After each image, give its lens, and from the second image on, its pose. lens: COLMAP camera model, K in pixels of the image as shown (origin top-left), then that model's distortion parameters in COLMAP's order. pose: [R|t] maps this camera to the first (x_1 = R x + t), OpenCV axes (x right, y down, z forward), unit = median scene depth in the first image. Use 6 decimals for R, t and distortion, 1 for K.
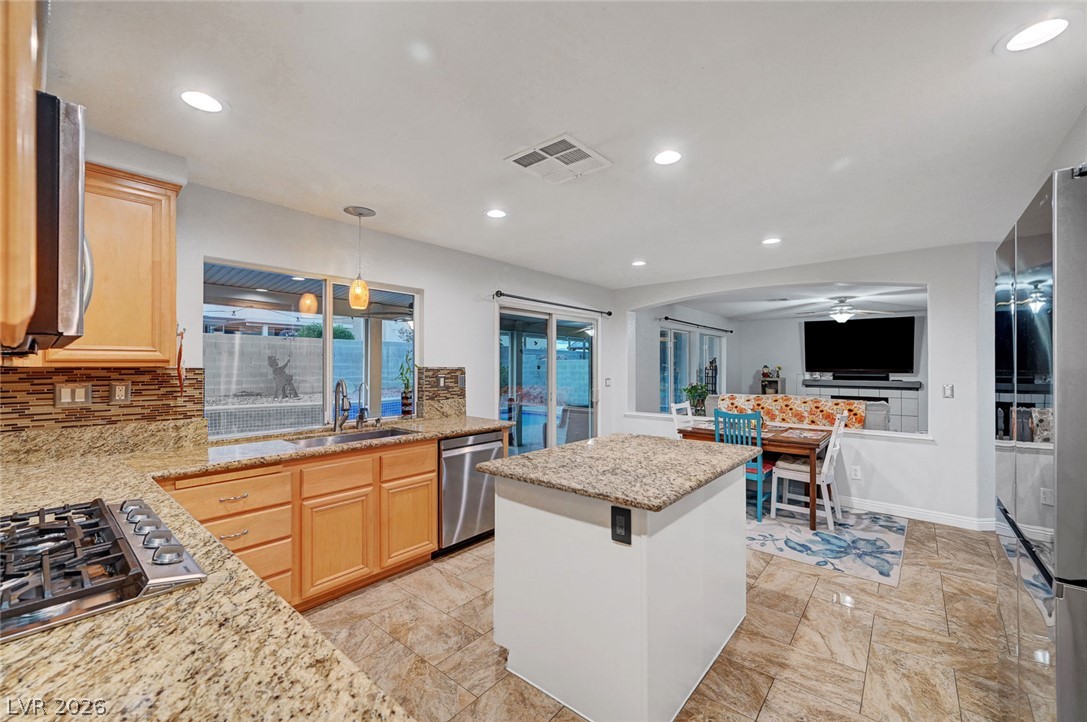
lens RADIAL K [[439.5, 0, 545.1], [0, 439.5, 364.2], [0, 0, 1]] dist [-0.000116, 0.000524]
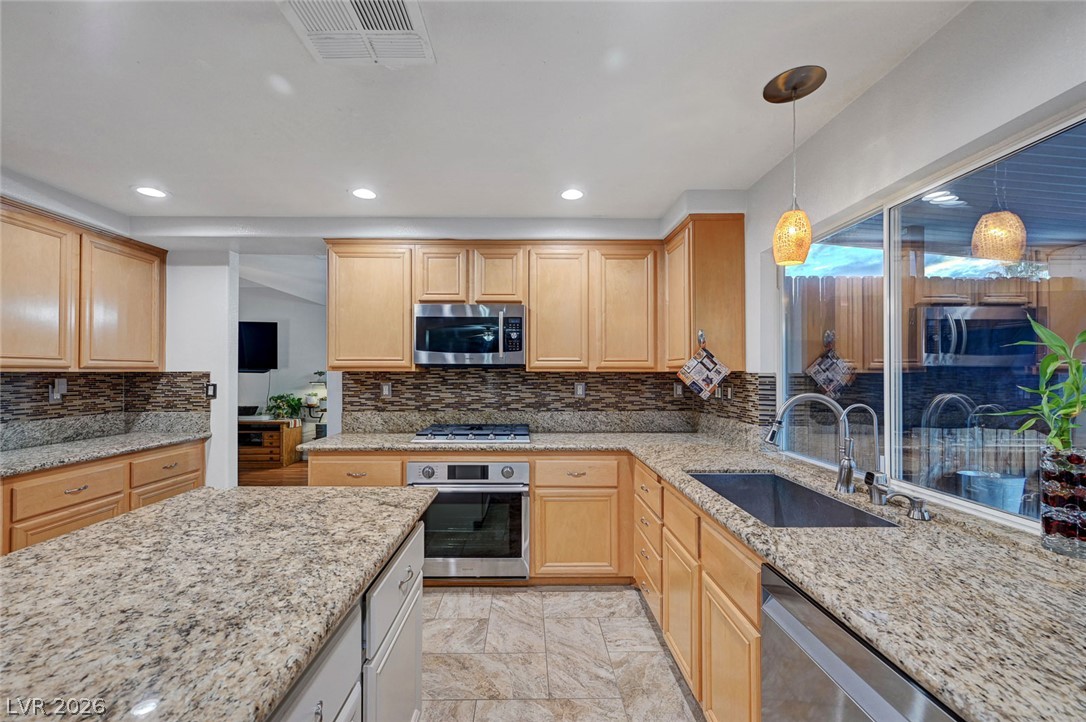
lens RADIAL K [[435.7, 0, 535.0], [0, 435.7, 369.5], [0, 0, 1]] dist [0.004311, 0.000314]
pose [[-0.754112, -0.004726, -0.656728, 0.141711], [0.003299, 0.999934, -0.010984, 0.007081], [0.656737, -0.010450, -0.754047, 0.991780]]
